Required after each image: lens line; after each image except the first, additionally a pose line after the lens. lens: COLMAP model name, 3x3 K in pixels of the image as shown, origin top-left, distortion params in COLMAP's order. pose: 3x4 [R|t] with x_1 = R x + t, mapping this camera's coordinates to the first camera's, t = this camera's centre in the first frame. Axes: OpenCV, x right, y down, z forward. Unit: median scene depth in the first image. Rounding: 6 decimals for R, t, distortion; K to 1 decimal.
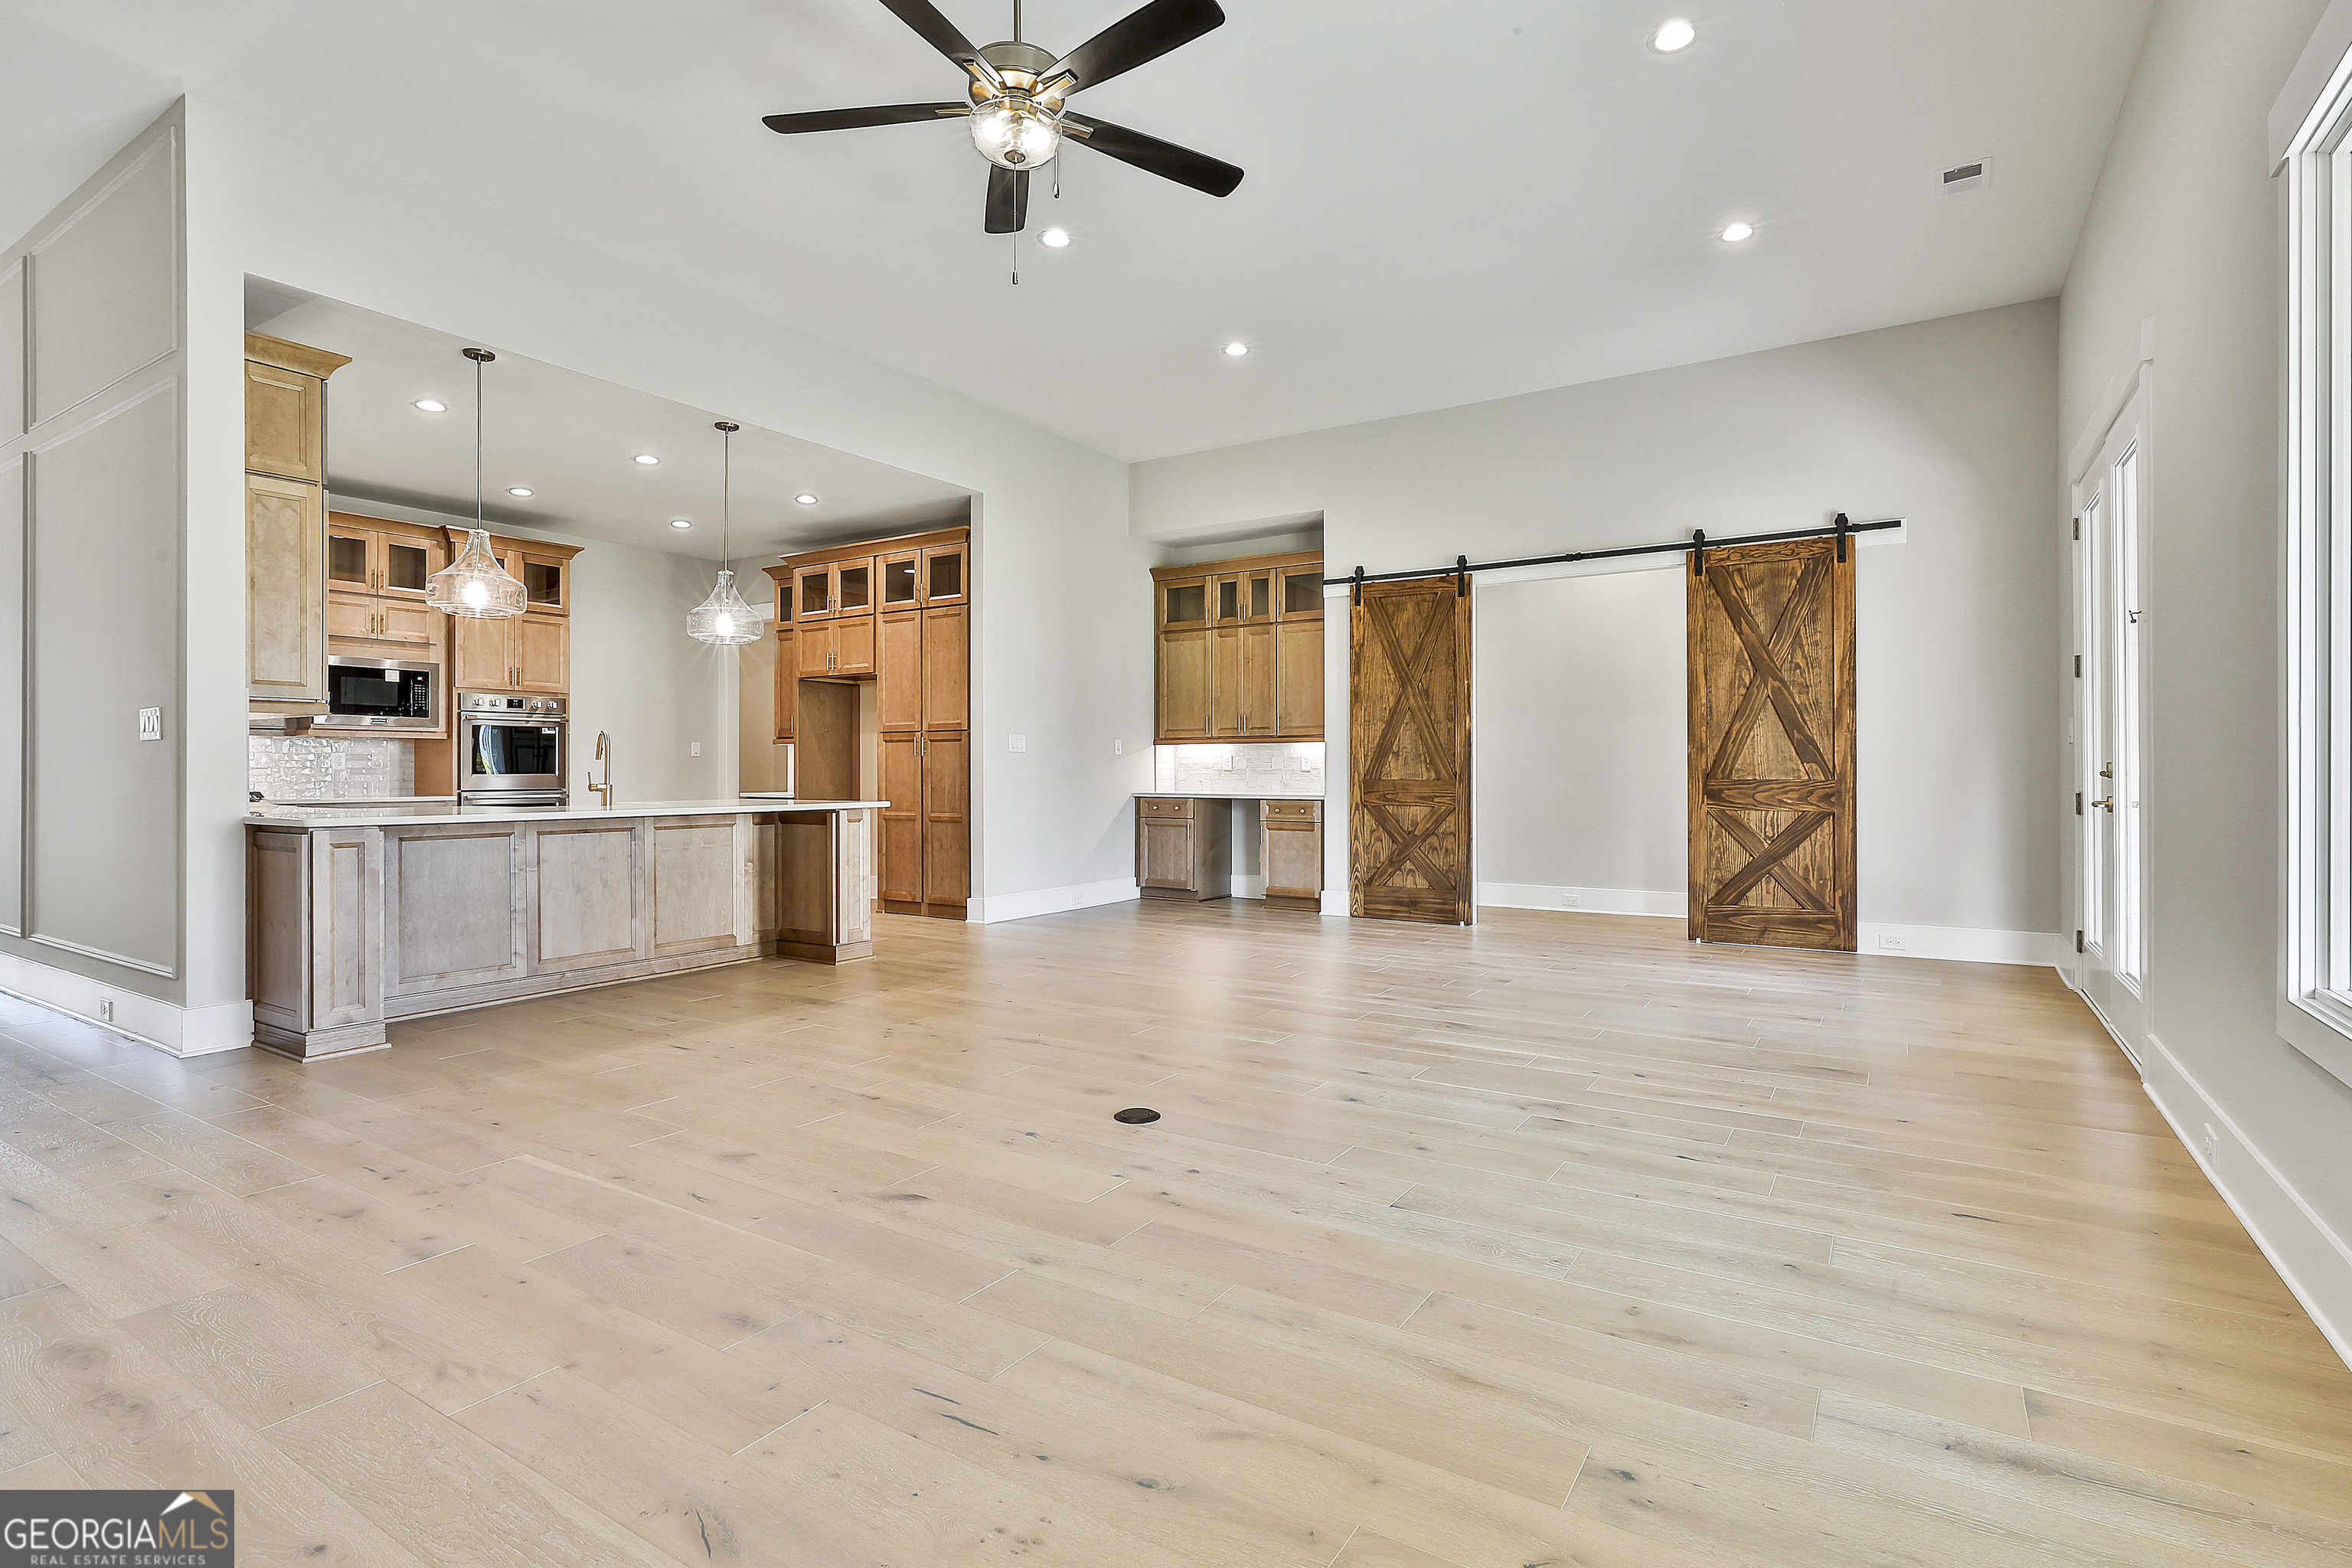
lens RADIAL K [[1135.0, 0, 1179.9], [0, 1135.0, 769.3], [0, 0, 1]] dist [-0.000695, 0.001031]
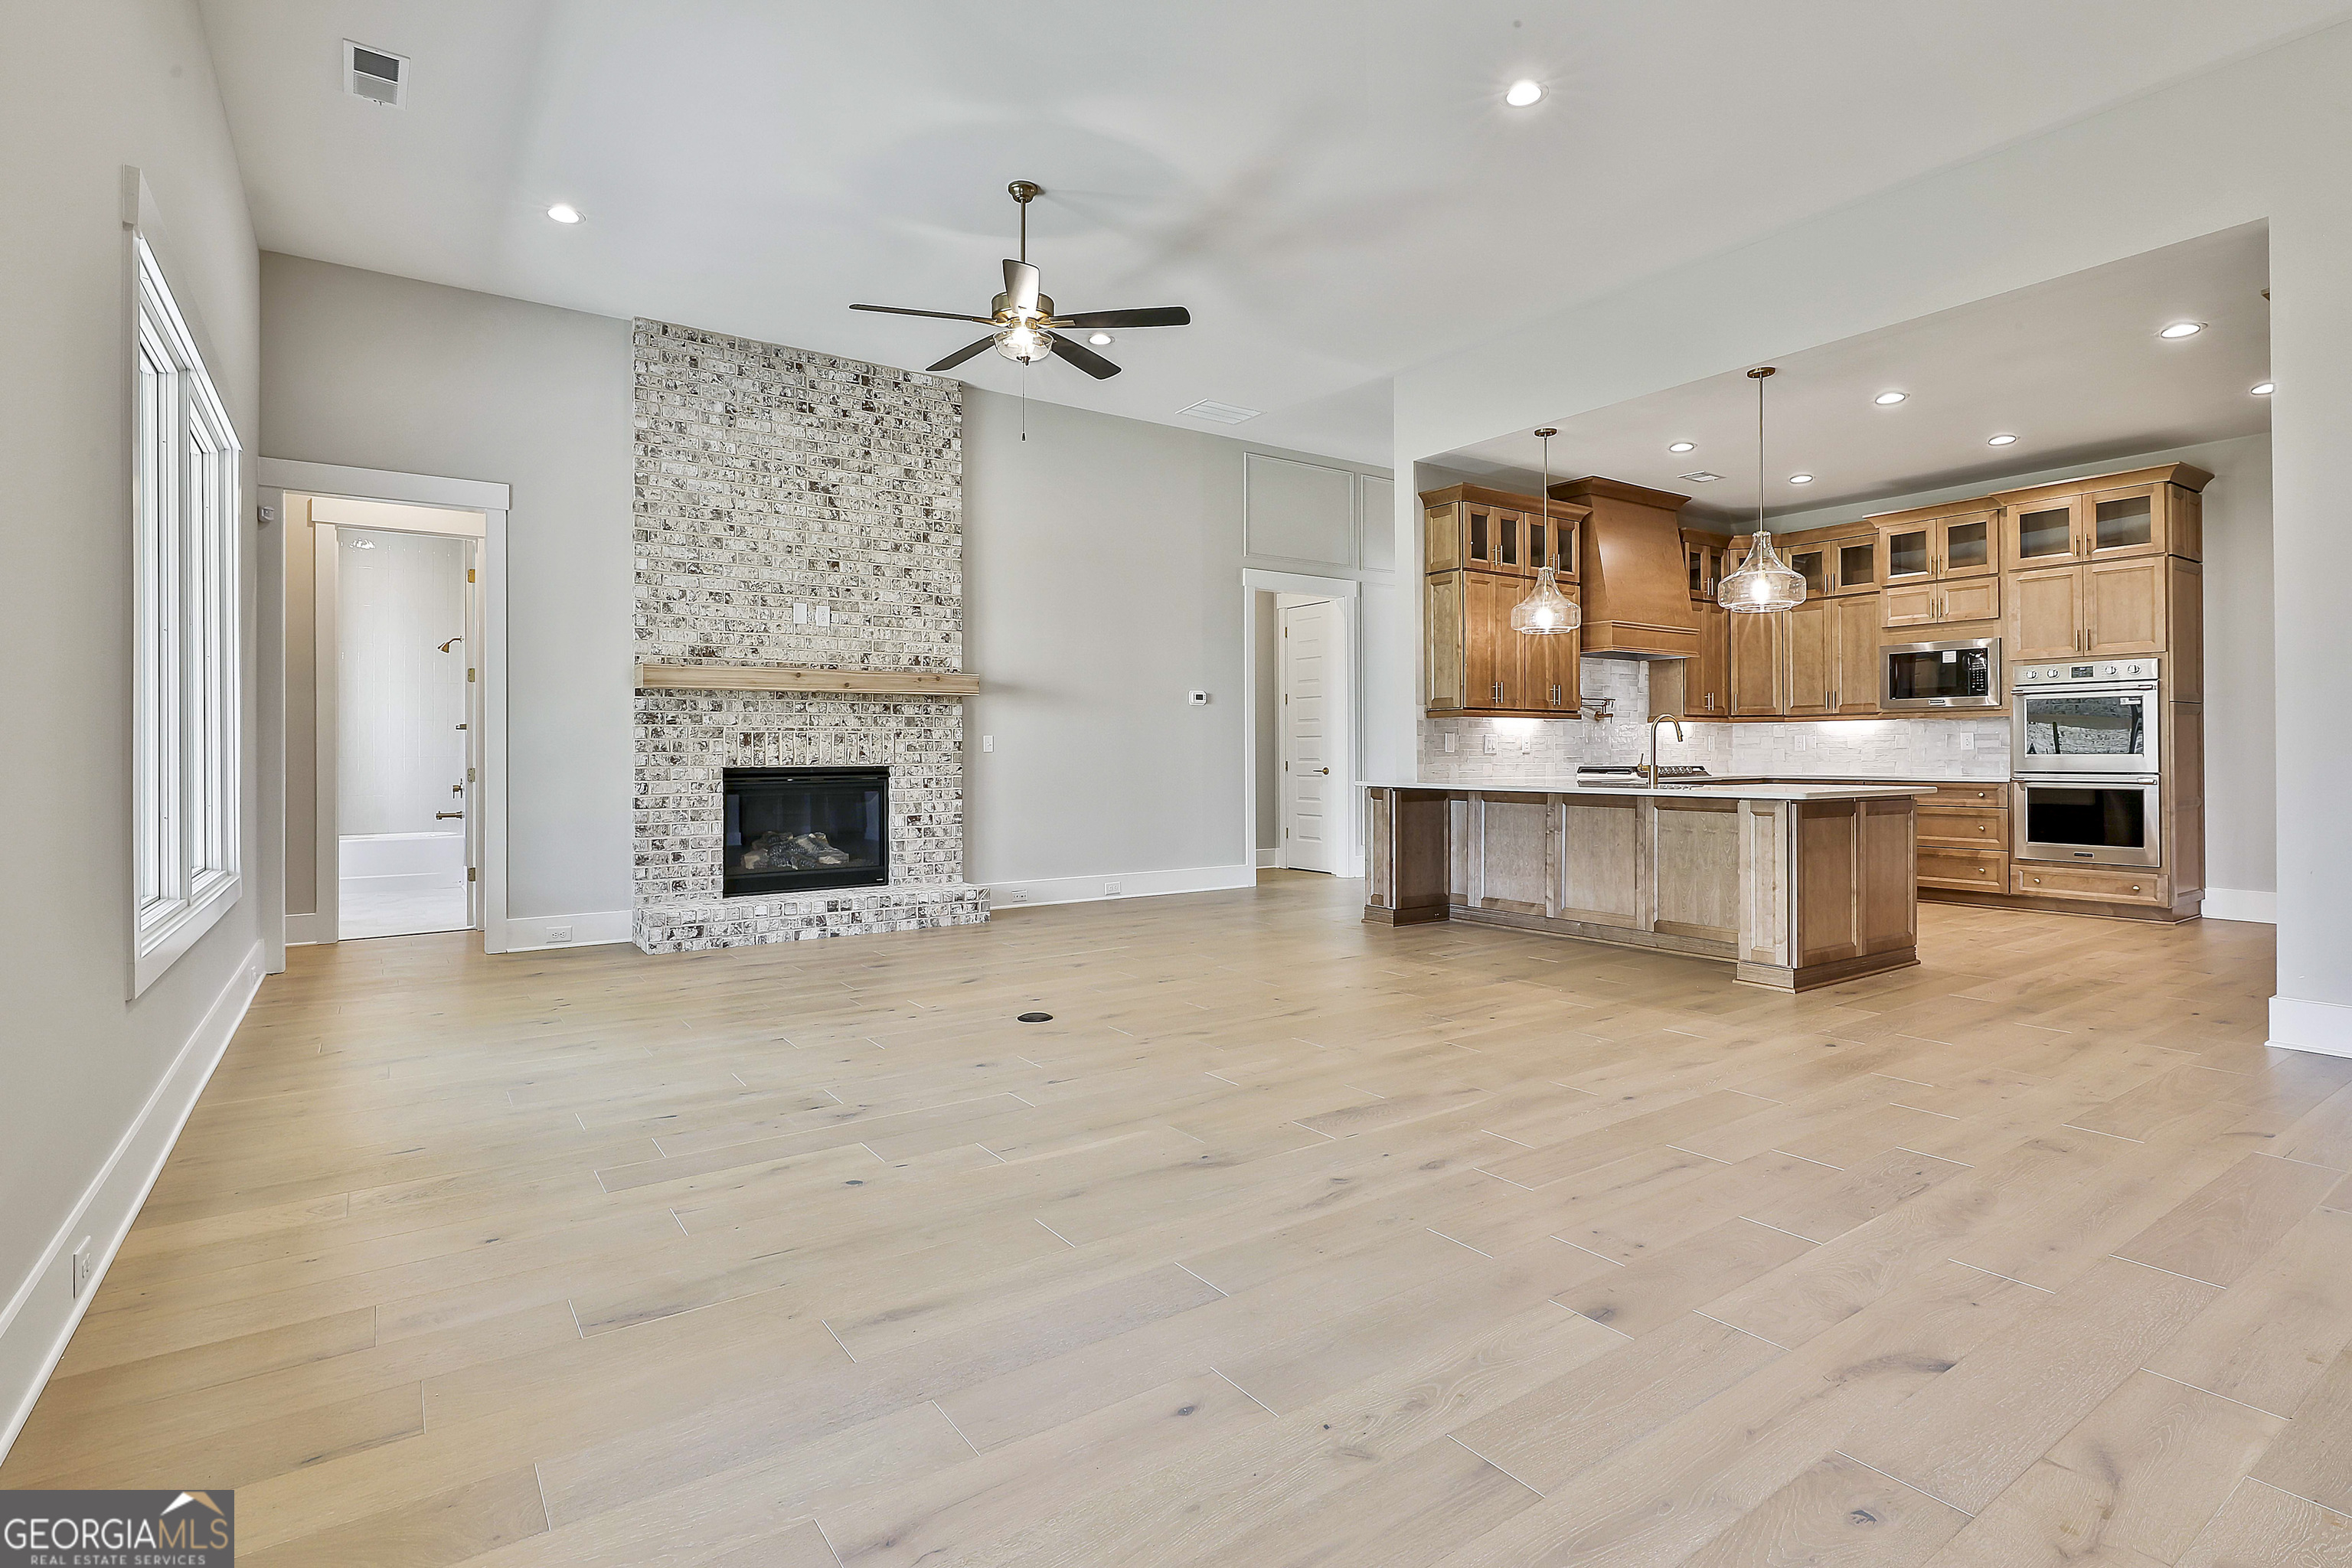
lens RADIAL K [[1149.2, 0, 1177.7], [0, 1149.2, 746.3], [0, 0, 1]] dist [-0.003574, 0.000996]
pose [[-0.380396, -0.002393, -0.924820, 0.510137], [0.005881, 0.999970, -0.005007, -0.001418], [0.924805, -0.007344, -0.380371, 0.746708]]
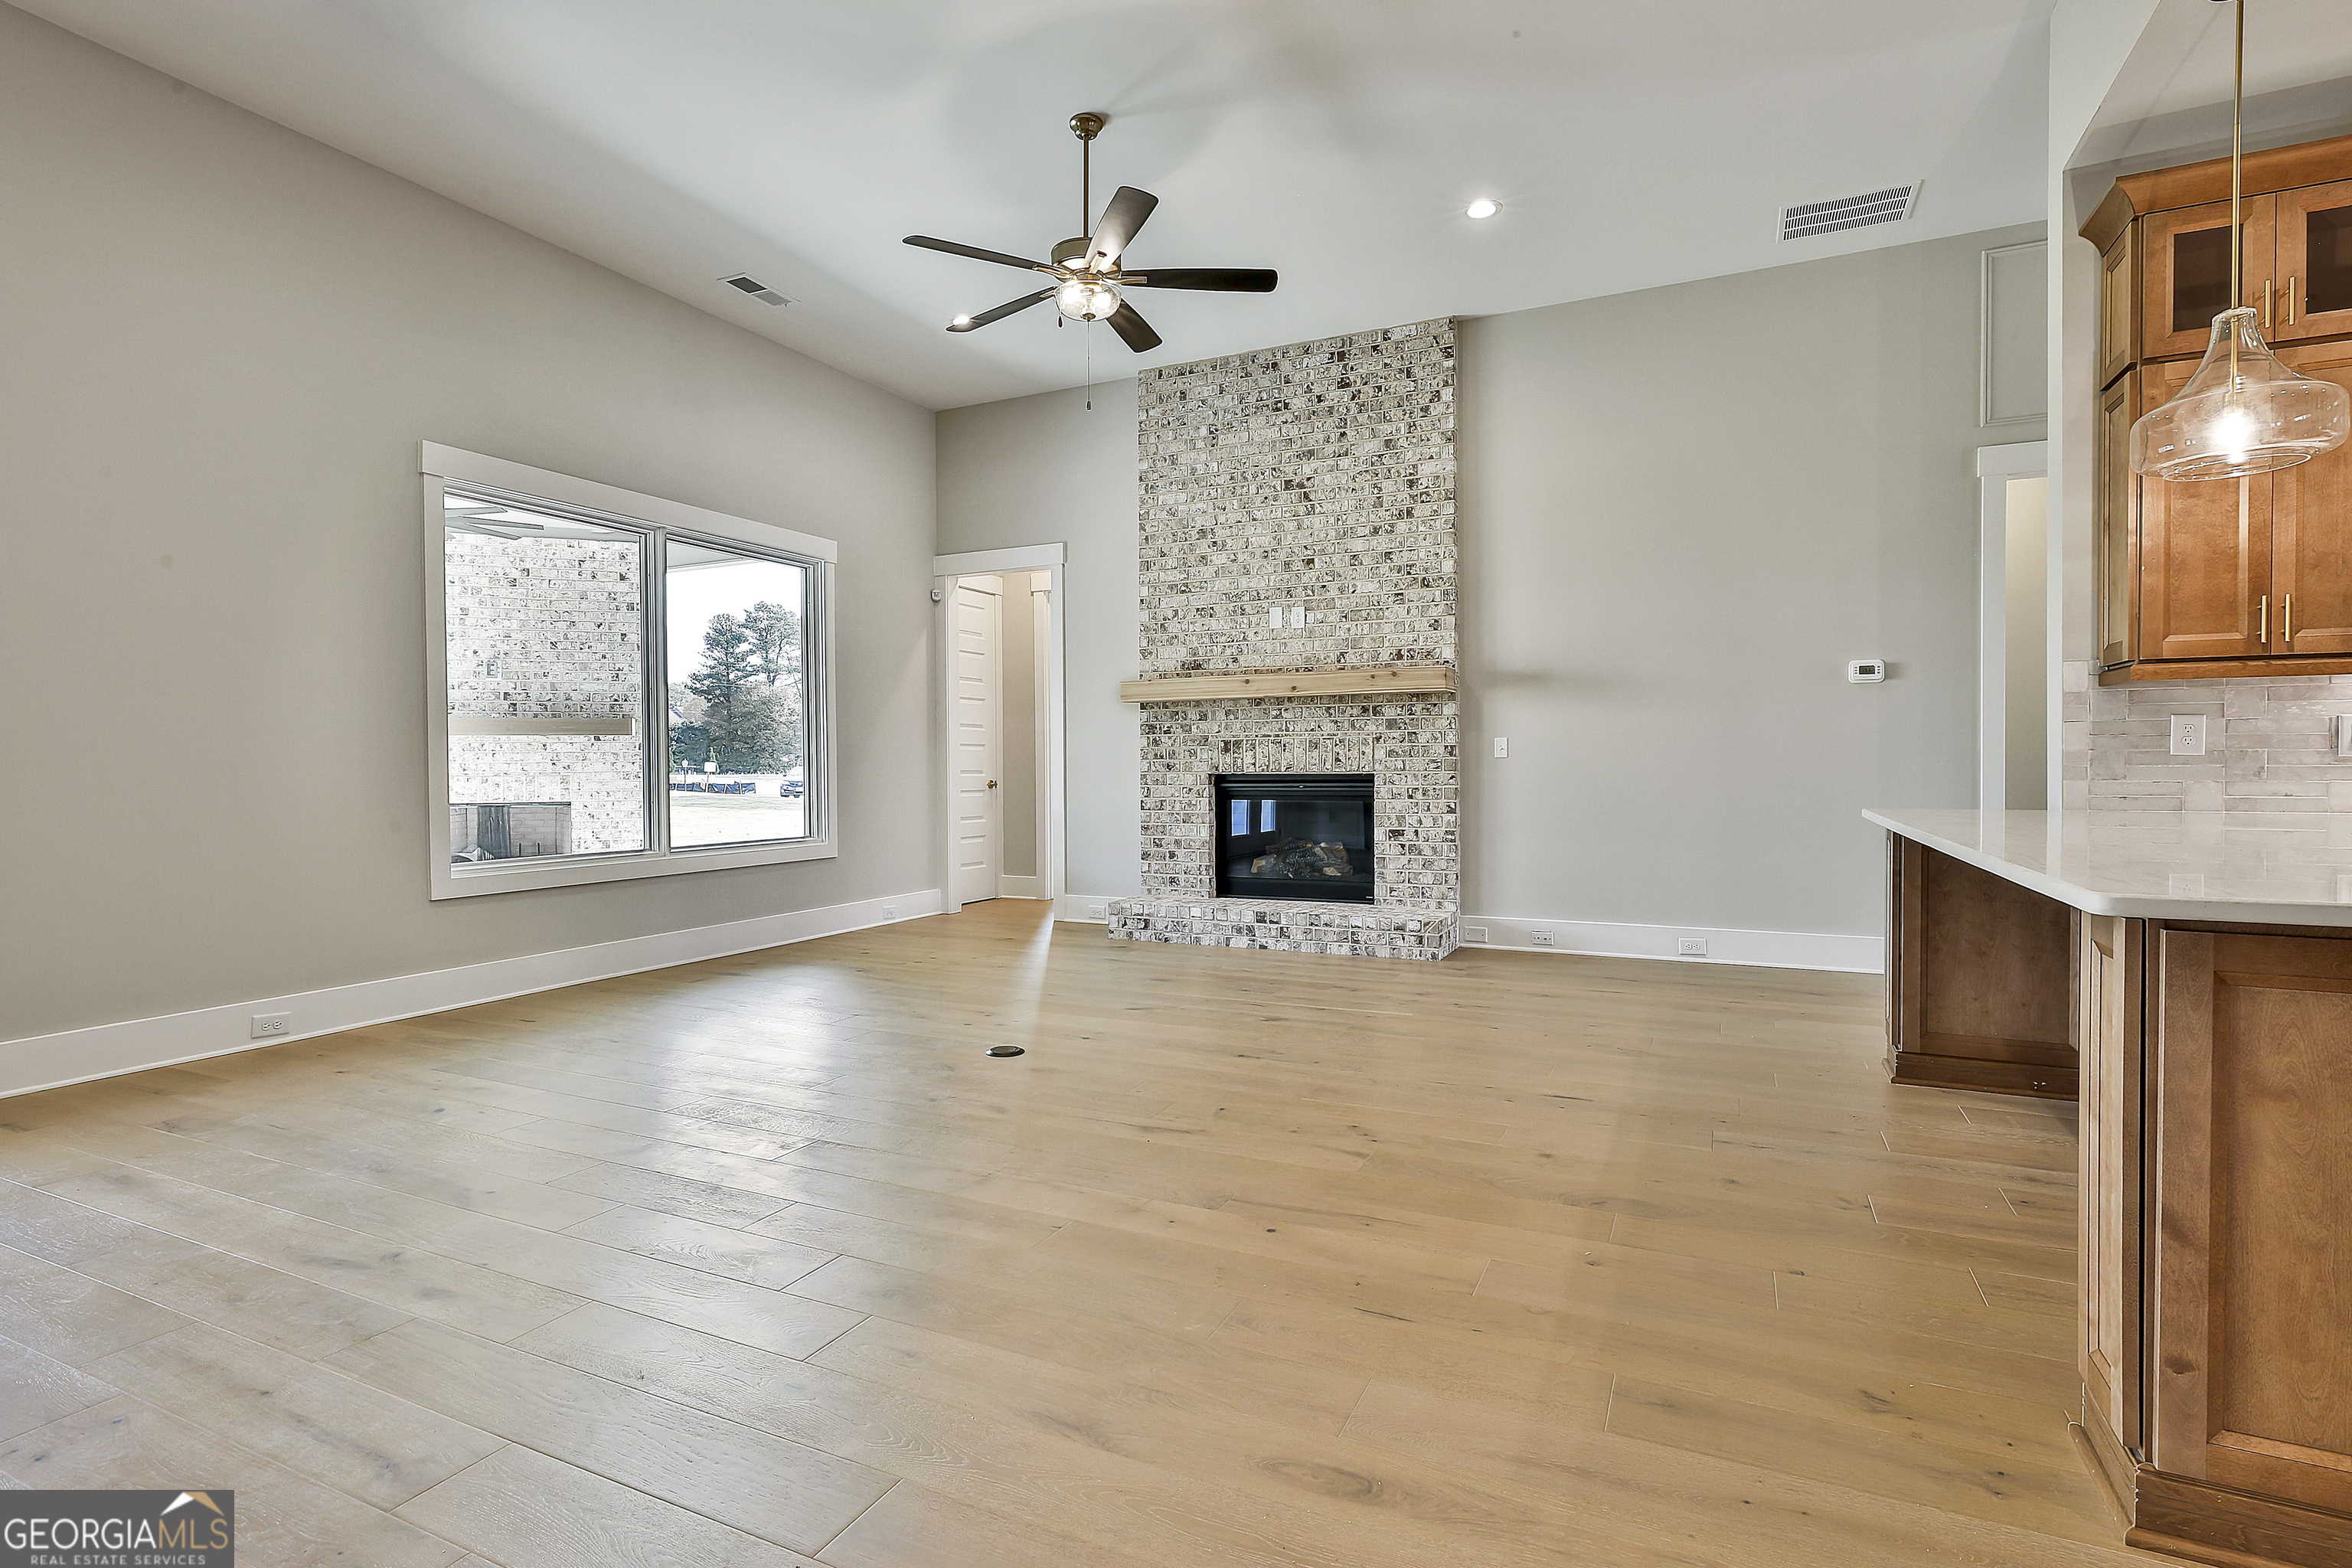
lens RADIAL K [[1136.0, 0, 1180.4], [0, 1136.0, 776.1], [0, 0, 1]] dist [-0.000885, 0.001564]
pose [[-0.992478, 0.009498, -0.122054, -0.034632], [0.008247, 0.999908, 0.010750, 0.000166], [0.122145, 0.009663, -0.992465, 0.995715]]
